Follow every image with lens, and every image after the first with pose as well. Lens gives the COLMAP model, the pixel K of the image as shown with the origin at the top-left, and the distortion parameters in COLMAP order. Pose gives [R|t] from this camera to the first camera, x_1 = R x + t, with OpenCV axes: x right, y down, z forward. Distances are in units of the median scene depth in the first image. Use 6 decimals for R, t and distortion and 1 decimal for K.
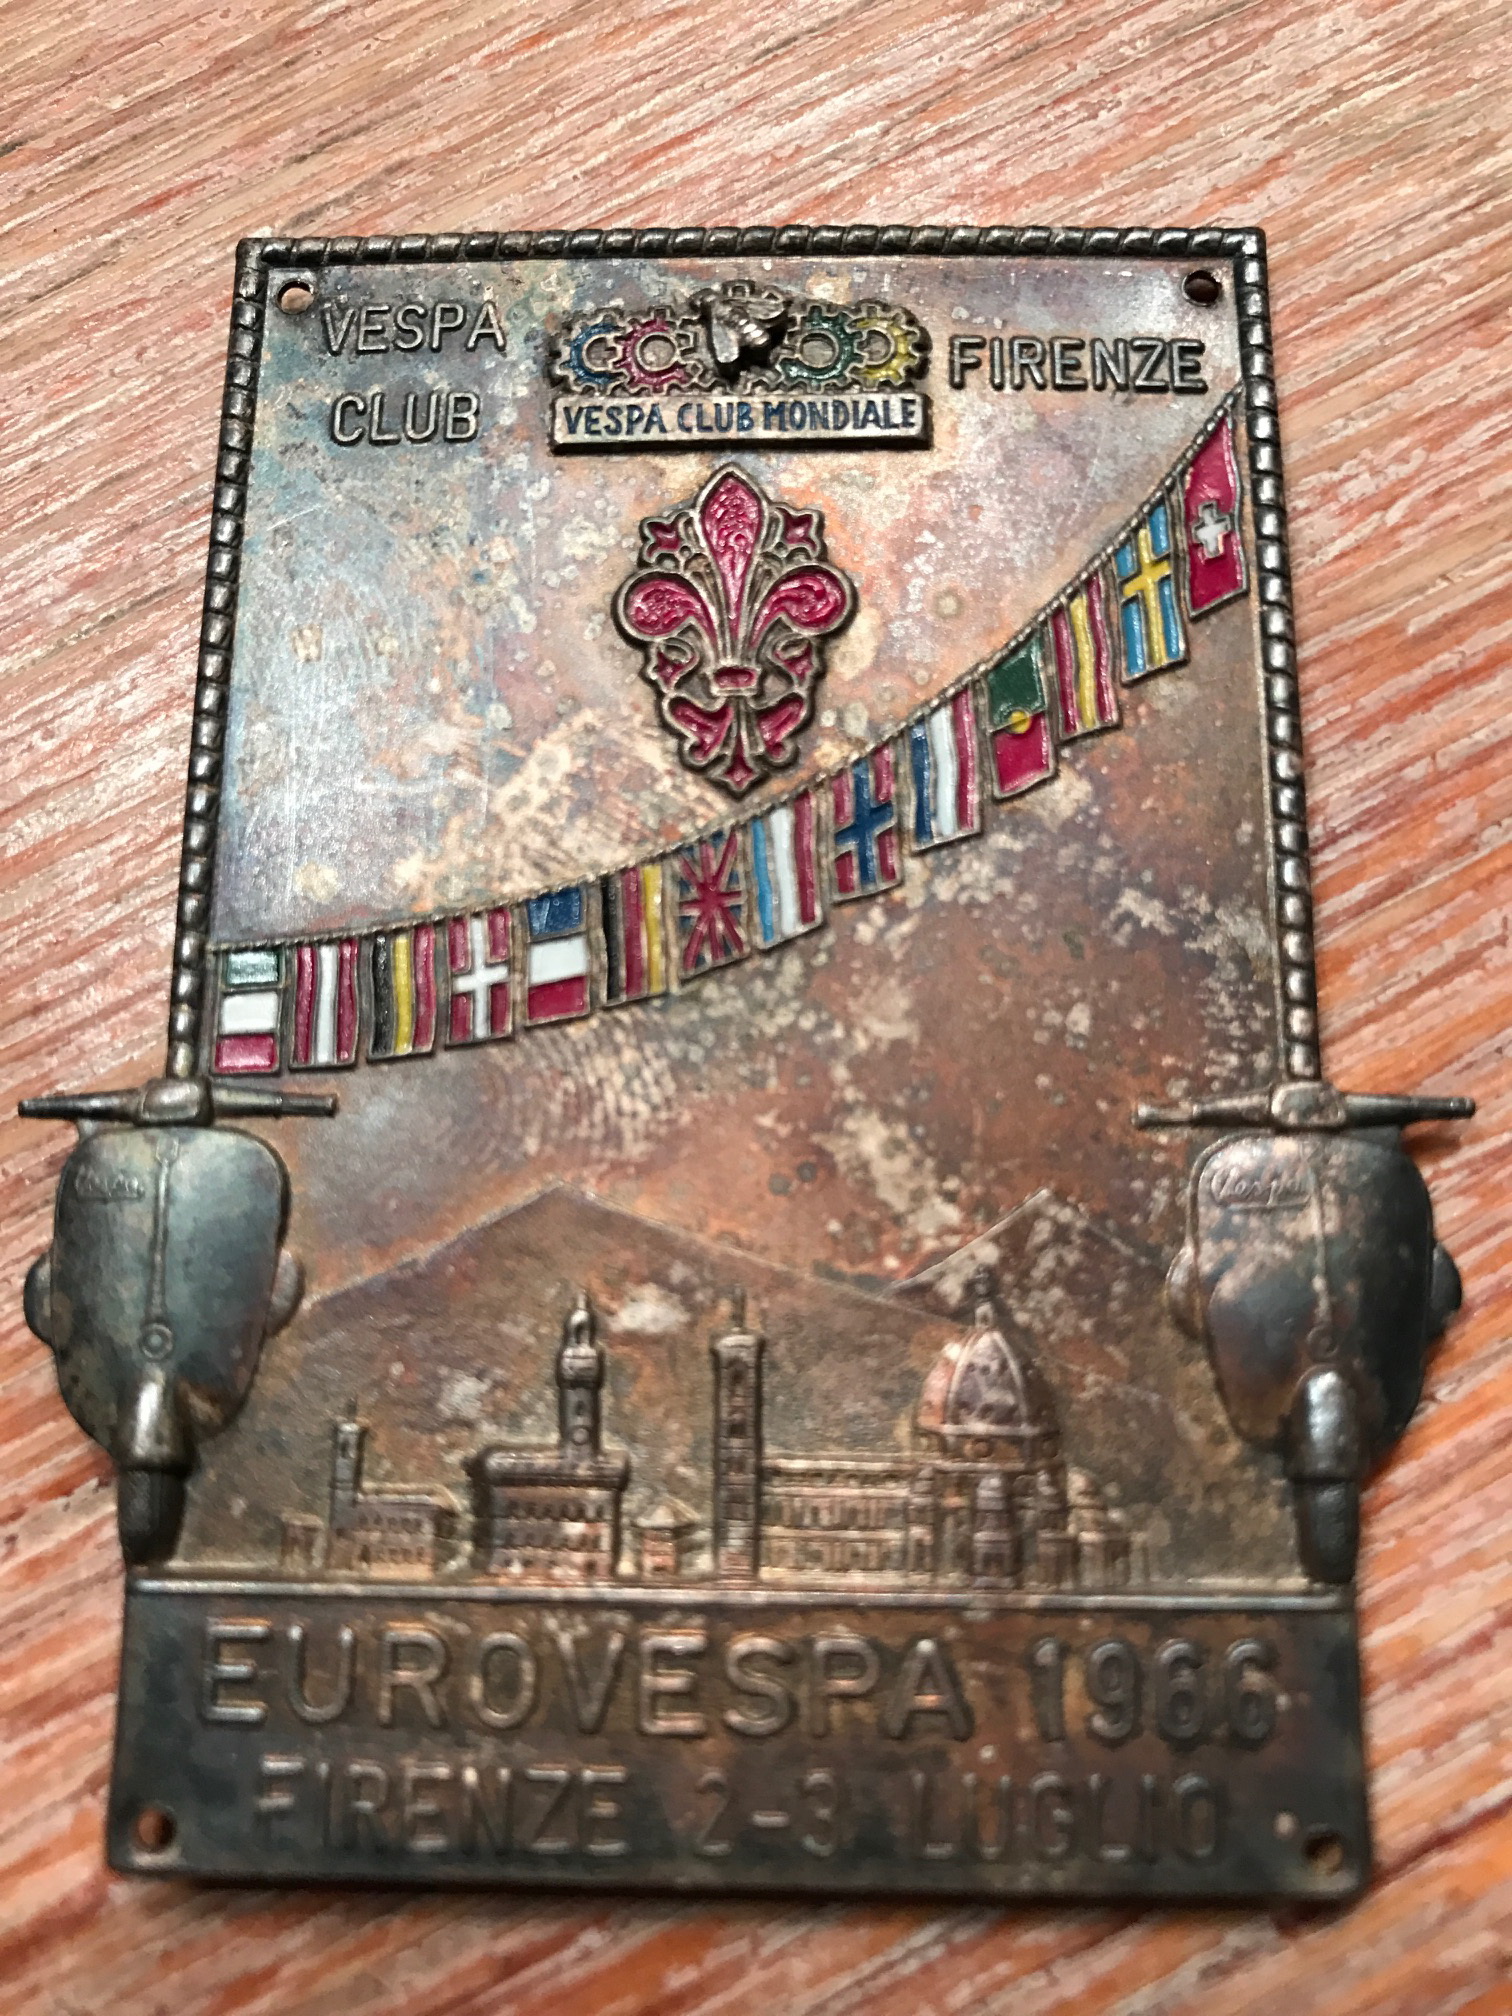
lens RADIAL K [[1728.6, 0, 756.0], [0, 1728.6, 1008.0], [0, 0, 1]] dist [0.124269, -0.460037]
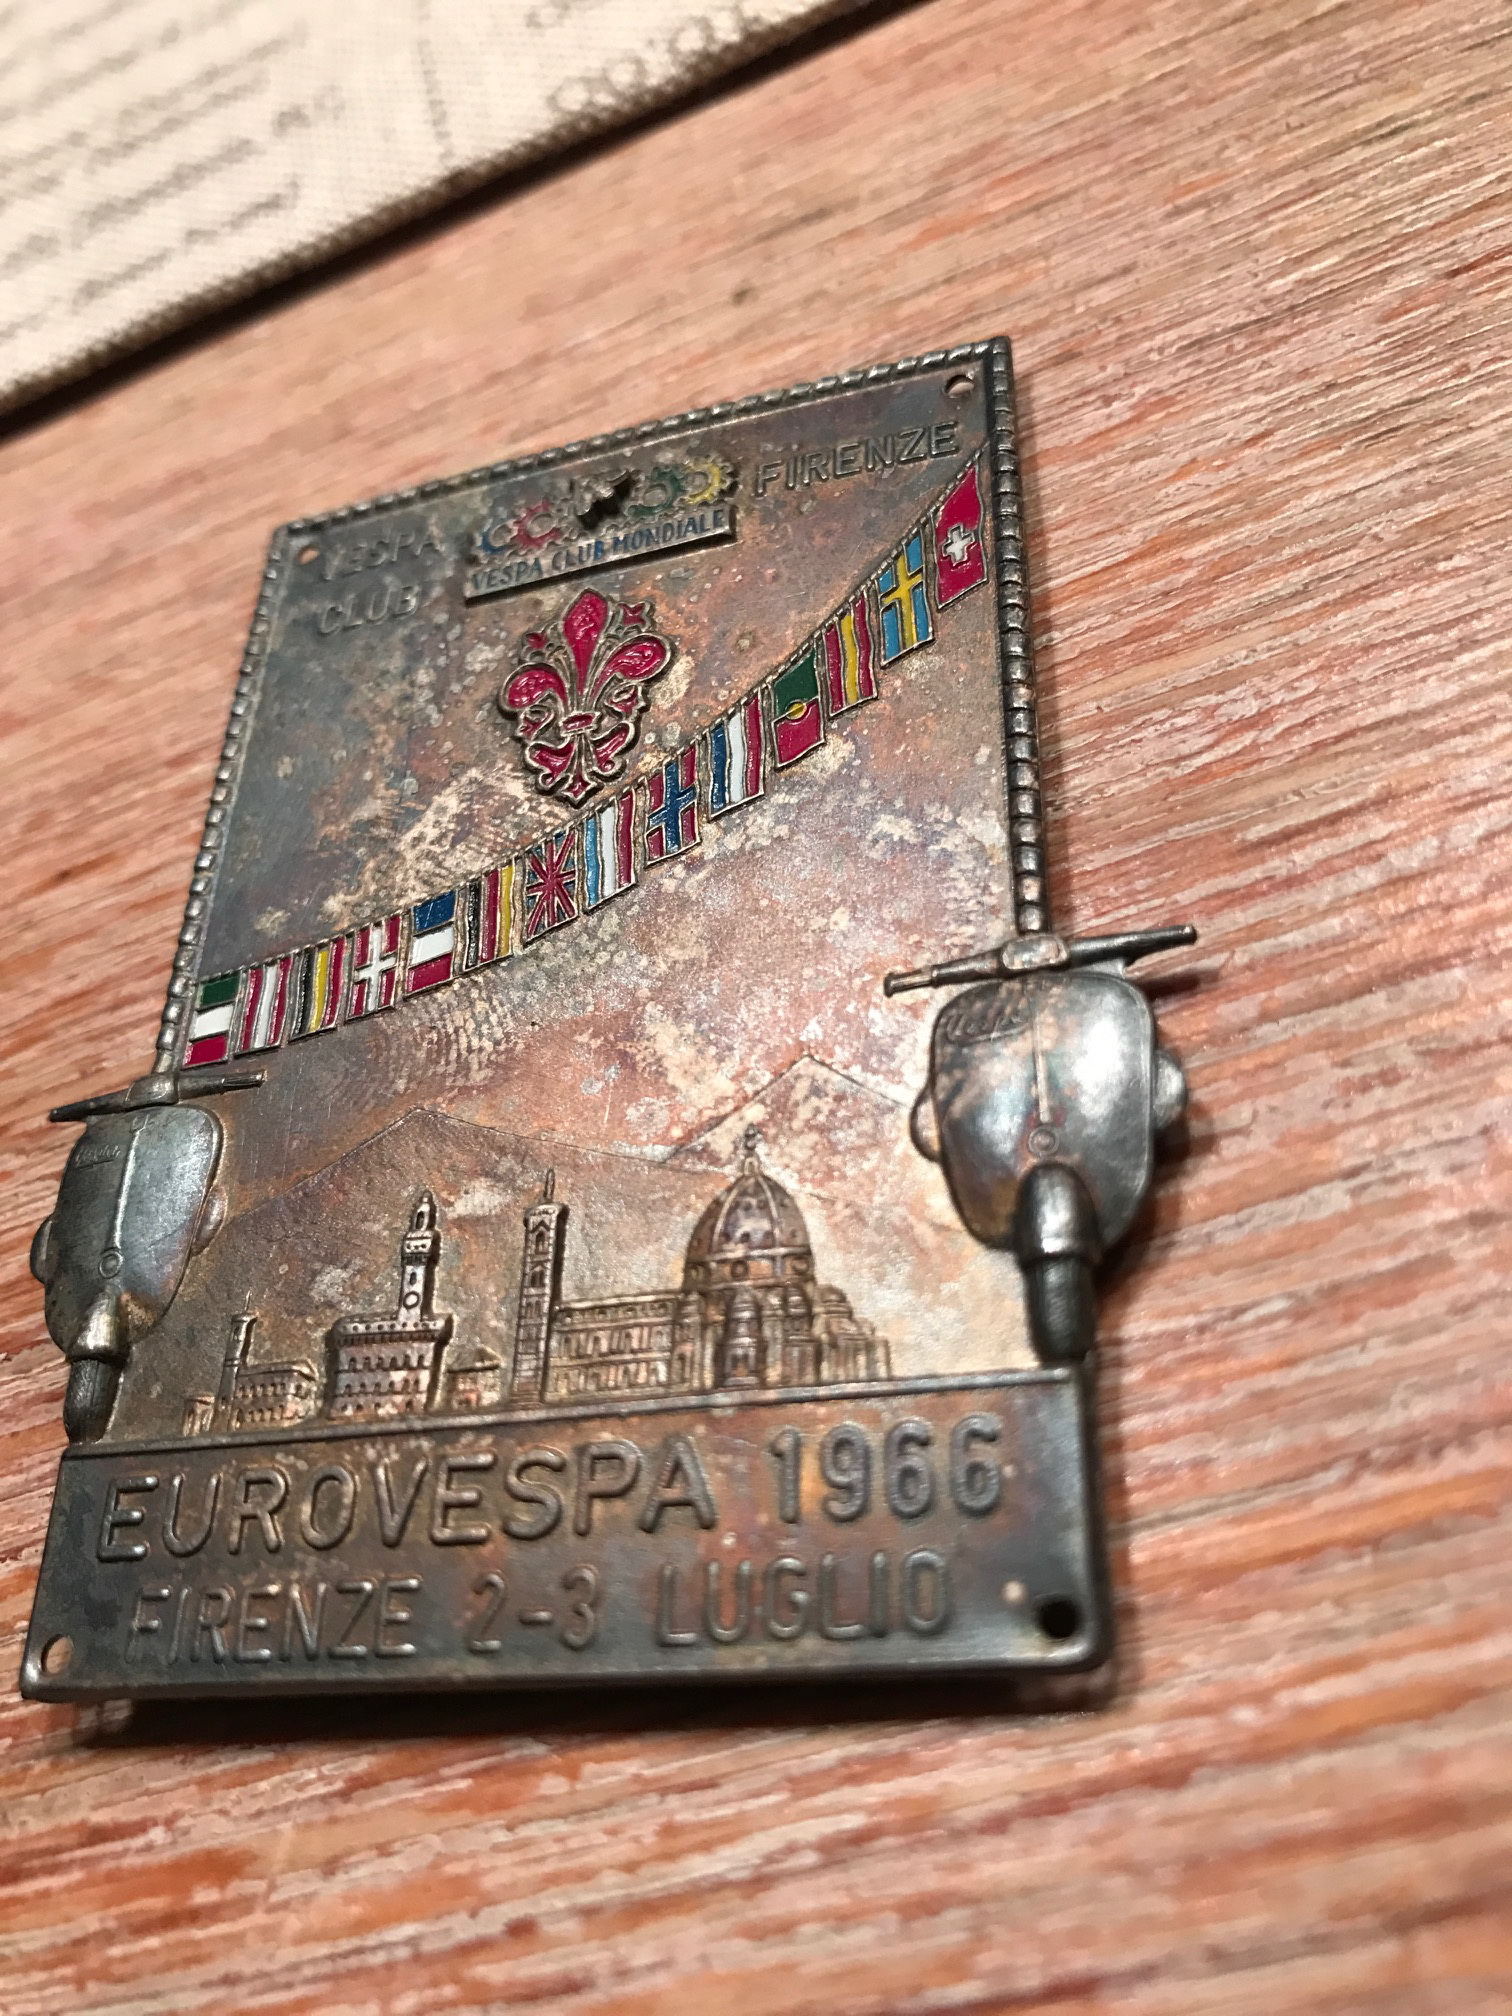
lens RADIAL K [[1728.6, 0, 756.0], [0, 1728.6, 1008.0], [0, 0, 1]] dist [0.124269, -0.460037]
pose [[0.954431, -0.136973, -0.265140, 0.418601], [0.049569, 0.948868, -0.311757, 0.404495], [0.294286, 0.284408, 0.912419, -0.034869]]
